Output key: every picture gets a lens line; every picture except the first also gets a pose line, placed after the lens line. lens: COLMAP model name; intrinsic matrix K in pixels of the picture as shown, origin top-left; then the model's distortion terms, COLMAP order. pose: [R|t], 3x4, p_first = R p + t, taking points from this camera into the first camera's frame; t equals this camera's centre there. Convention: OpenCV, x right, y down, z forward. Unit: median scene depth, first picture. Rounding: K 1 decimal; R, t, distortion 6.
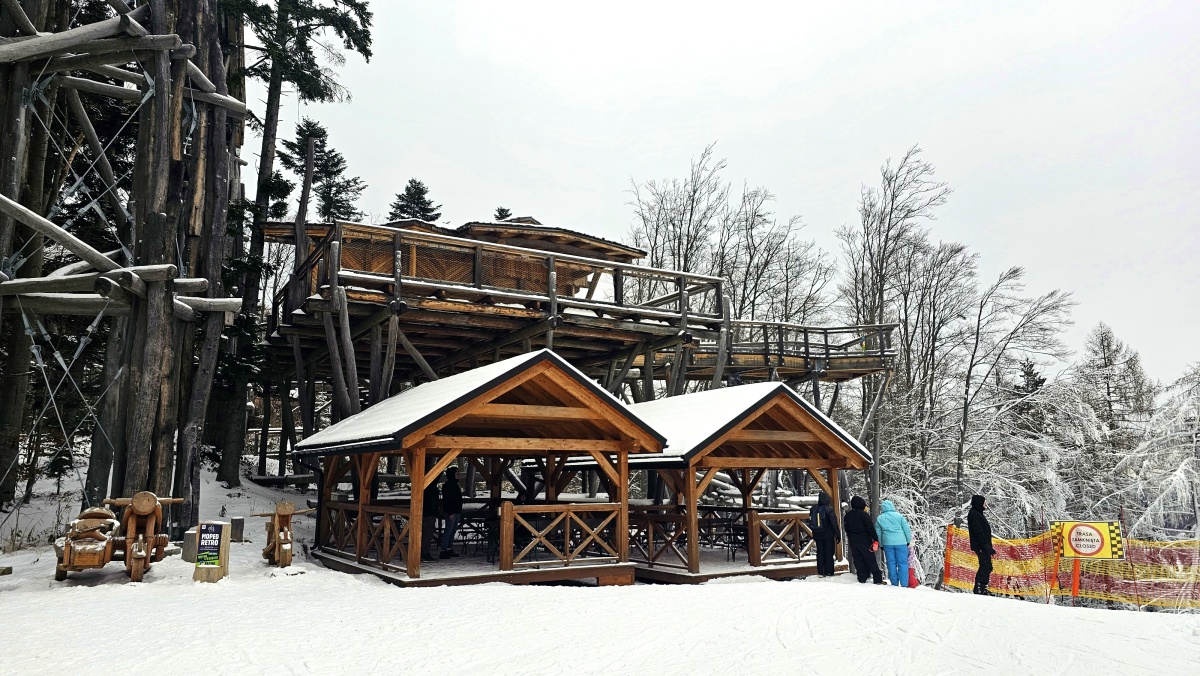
lens RADIAL K [[808.7, 0, 597.9], [0, 808.7, 333.3], [0, 0, 1]] dist [0.100365, -0.121697]
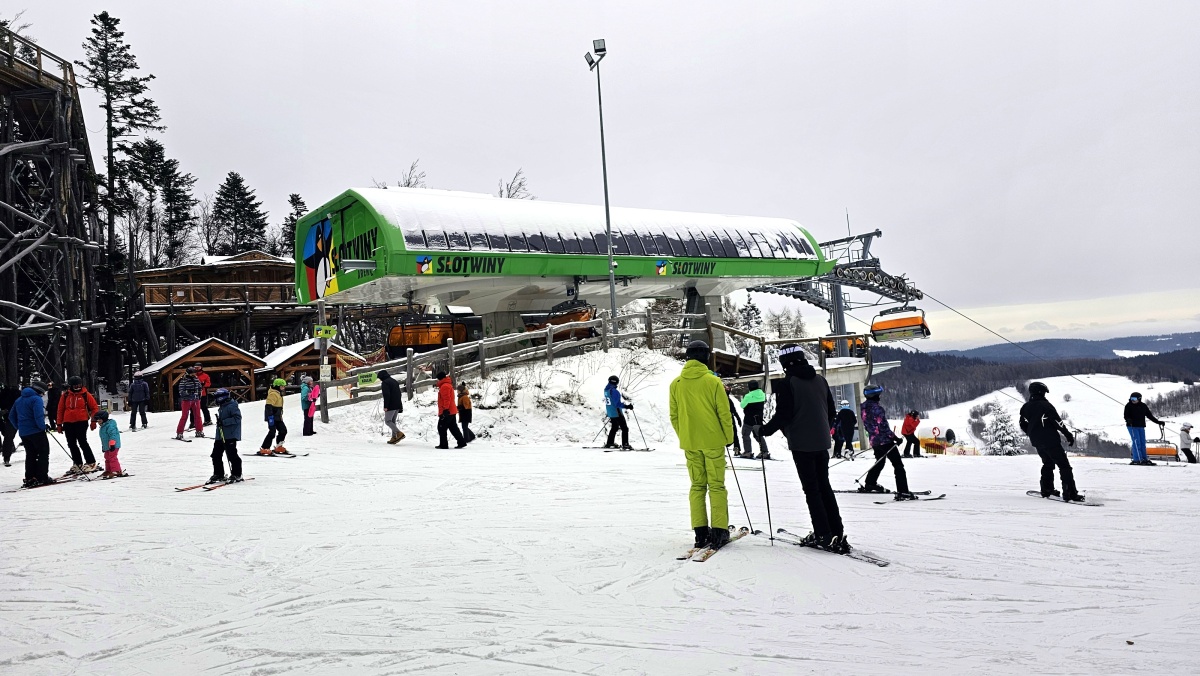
lens RADIAL K [[790.1, 0, 574.3], [0, 790.1, 329.0], [0, 0, 1]] dist [0.001392, -0.001260]
pose [[0.992244, -0.075340, 0.098870, 0.723487], [0.062860, 0.990317, 0.123778, -0.213804], [-0.107238, -0.116603, 0.987372, -1.498280]]
